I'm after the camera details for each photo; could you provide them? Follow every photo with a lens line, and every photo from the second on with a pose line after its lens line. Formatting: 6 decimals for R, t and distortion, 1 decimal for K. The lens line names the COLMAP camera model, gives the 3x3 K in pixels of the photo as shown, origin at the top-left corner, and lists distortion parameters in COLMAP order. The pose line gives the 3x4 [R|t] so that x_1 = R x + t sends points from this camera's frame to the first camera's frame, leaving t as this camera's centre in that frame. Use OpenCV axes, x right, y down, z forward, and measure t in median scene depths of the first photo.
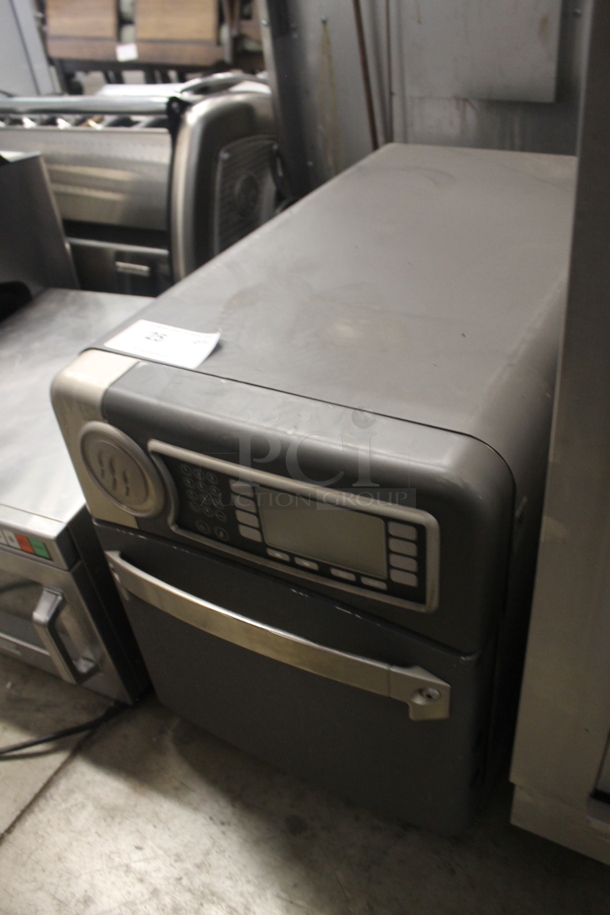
lens RADIAL K [[787.3, 0, 309.2], [0, 787.3, 458.2], [0, 0, 1]] dist [-0.171777, 0.144313]
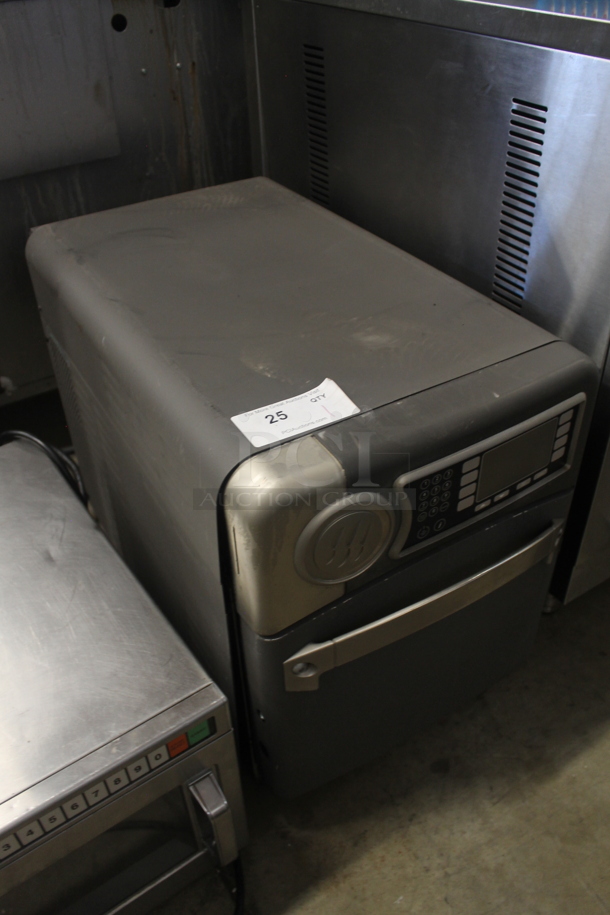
lens RADIAL K [[787.3, 0, 309.2], [0, 787.3, 458.2], [0, 0, 1]] dist [-0.171777, 0.144313]
pose [[0.477619, -0.467843, 0.743642, -0.805780], [0.513317, 0.835527, 0.195962, -0.245602], [-0.713012, 0.288129, 0.639215, 0.300234]]
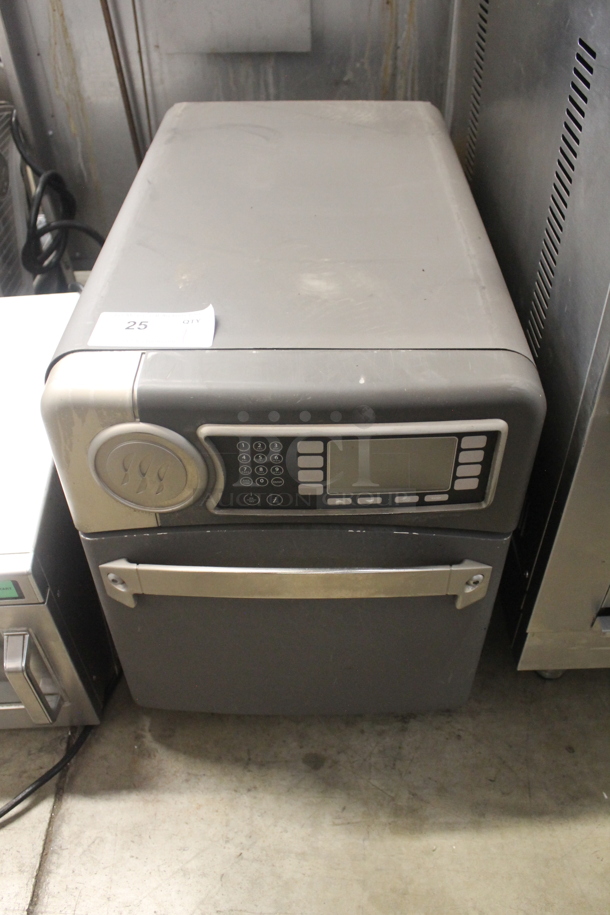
lens RADIAL K [[787.3, 0, 309.2], [0, 787.3, 458.2], [0, 0, 1]] dist [-0.171777, 0.144313]
pose [[0.867747, -0.263665, 0.421302, -0.391480], [0.238800, 0.964608, 0.111833, -0.047791], [-0.435877, 0.003564, 0.899999, 0.045418]]
